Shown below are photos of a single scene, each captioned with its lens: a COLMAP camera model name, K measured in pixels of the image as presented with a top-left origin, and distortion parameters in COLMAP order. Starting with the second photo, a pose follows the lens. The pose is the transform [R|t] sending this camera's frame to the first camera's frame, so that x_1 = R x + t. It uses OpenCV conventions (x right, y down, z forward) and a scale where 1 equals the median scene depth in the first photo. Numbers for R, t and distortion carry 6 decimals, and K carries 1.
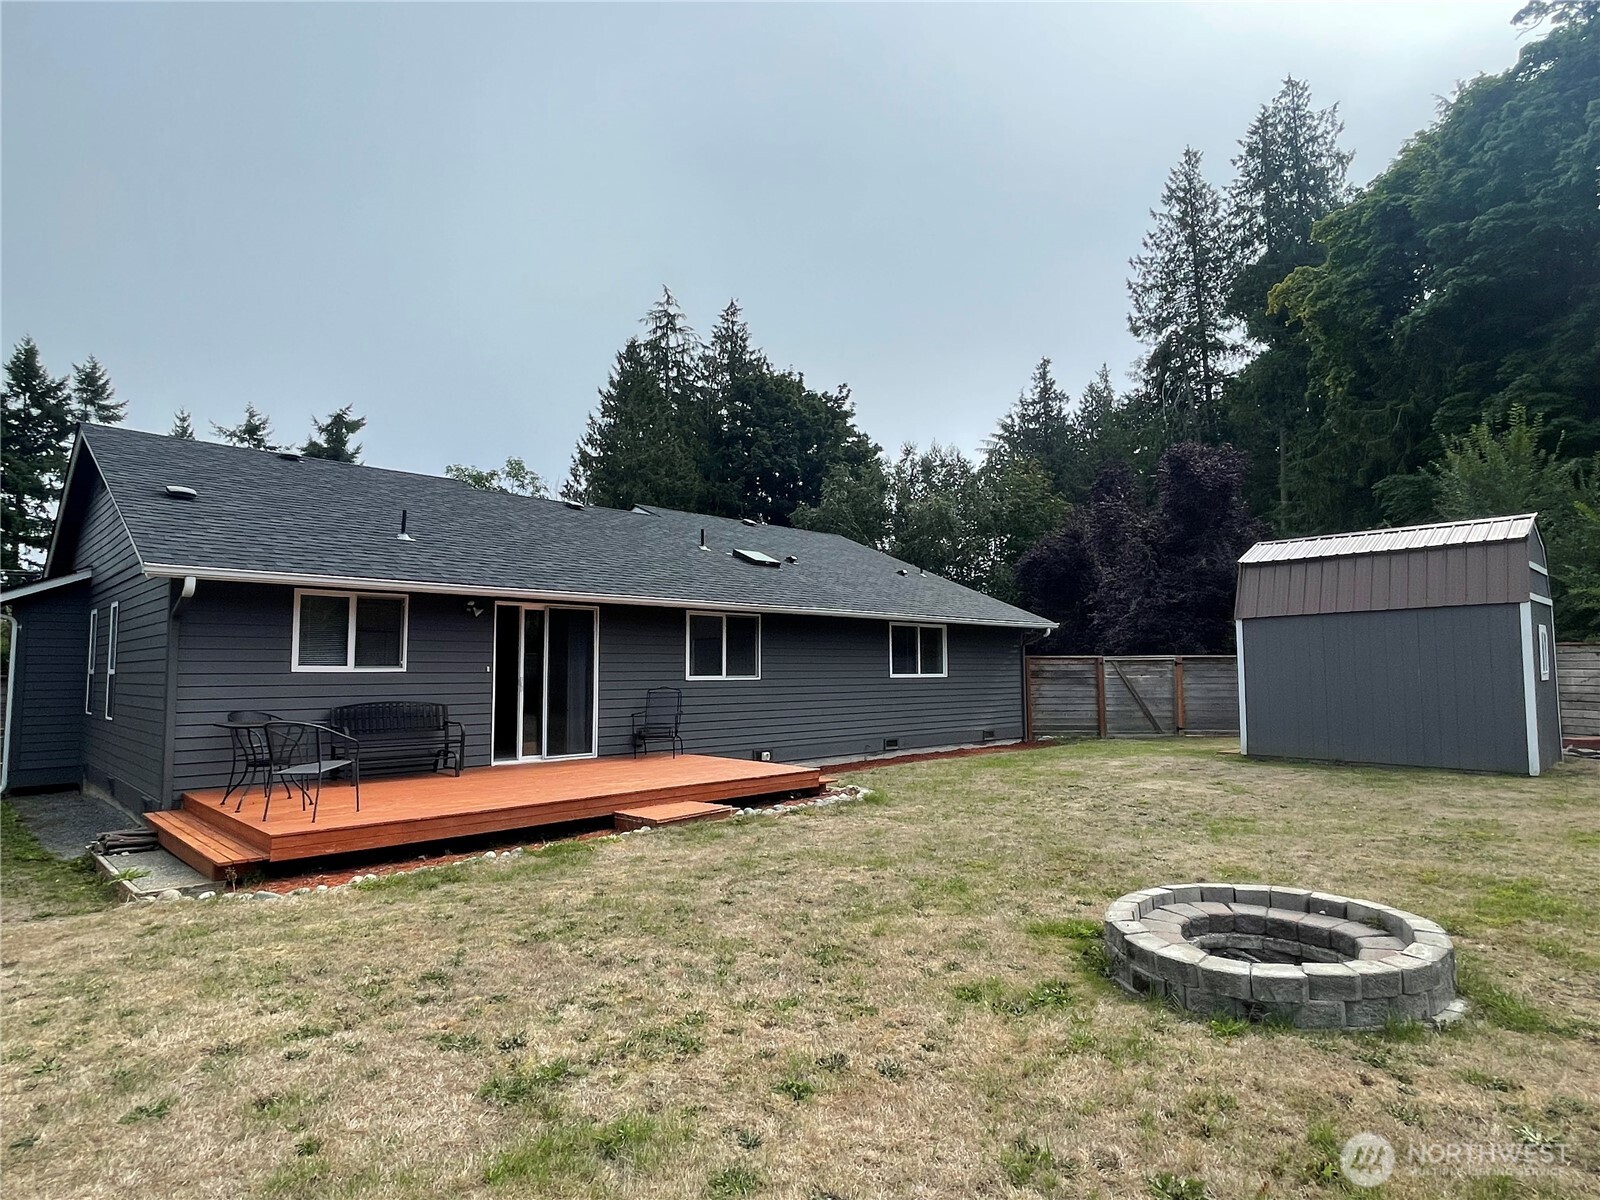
lens RADIAL K [[896.6, 0, 800.0], [0, 896.6, 600.0], [0, 0, 1]] dist [-0.001314, -0.001429]
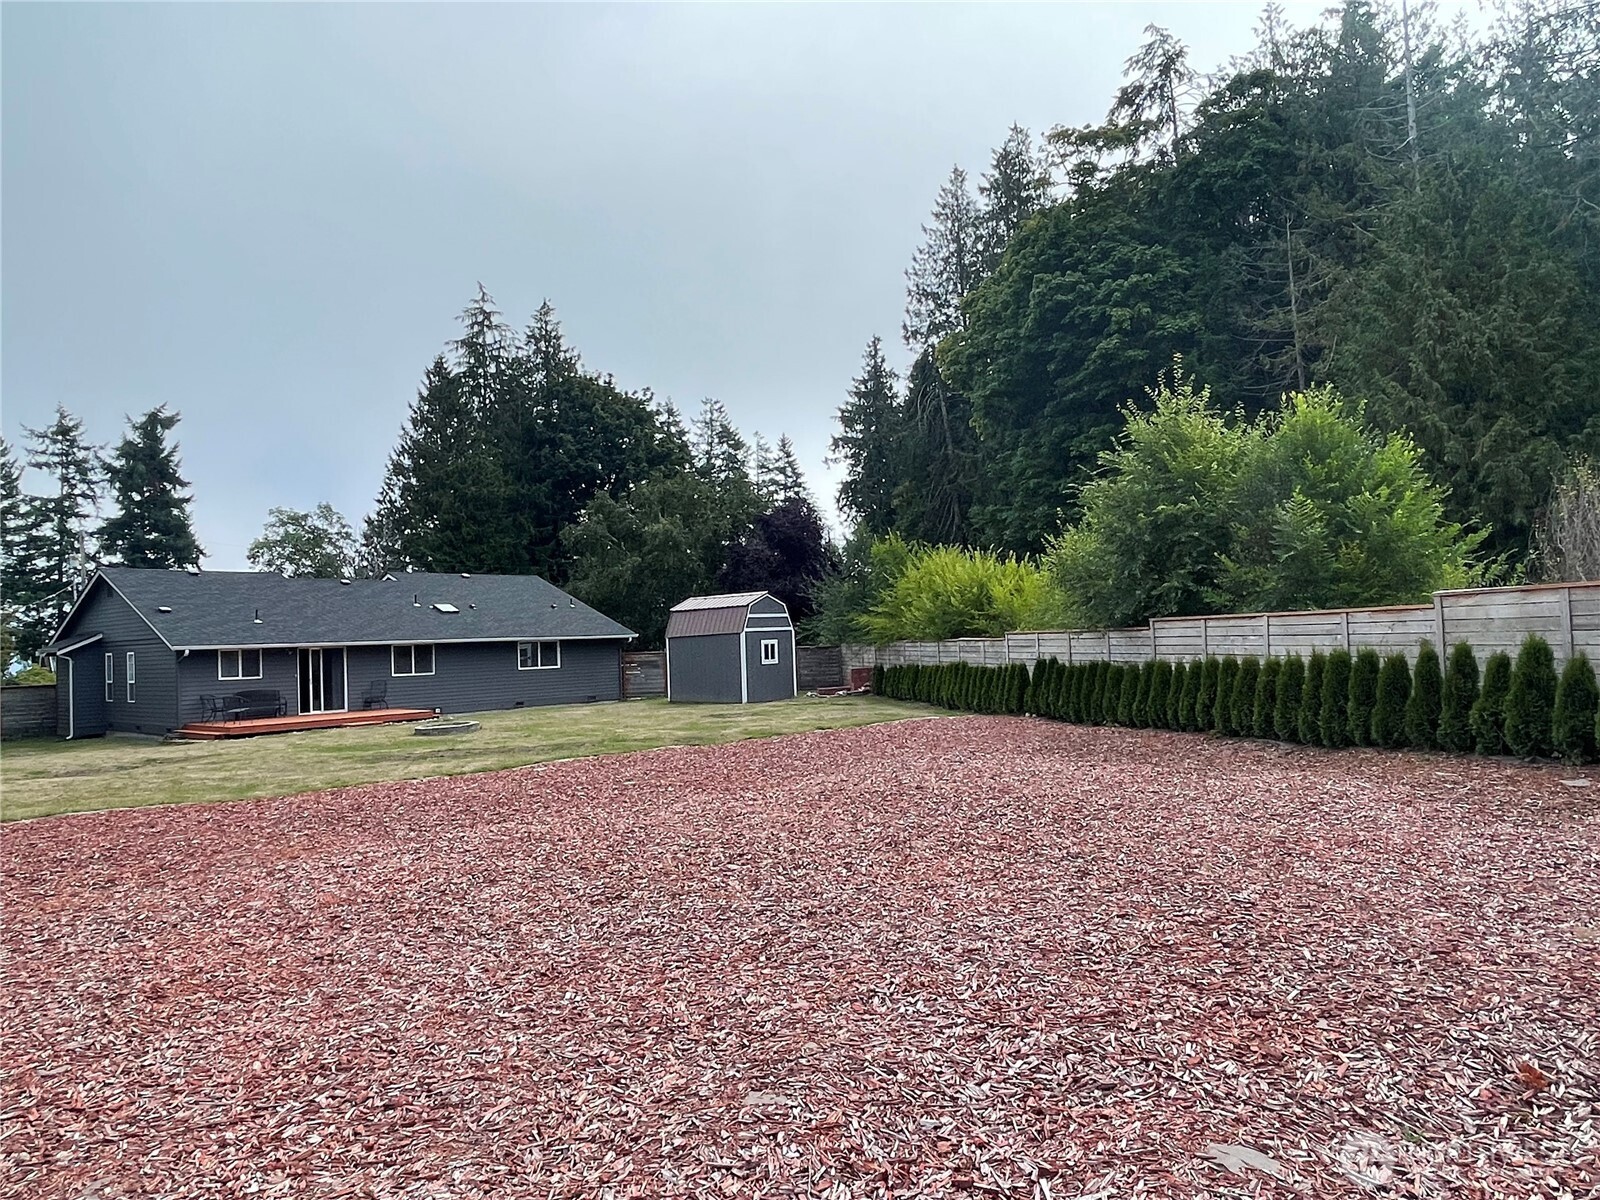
lens RADIAL K [[1090.9, 0, 800.0], [0, 1090.9, 600.0], [0, 0, 1]] dist [0.033068, -0.037498]
pose [[0.996983, -0.026750, 0.072862, 0.129076], [0.023852, 0.998901, 0.040359, -0.034369], [-0.073862, -0.038499, 0.996525, -0.330194]]
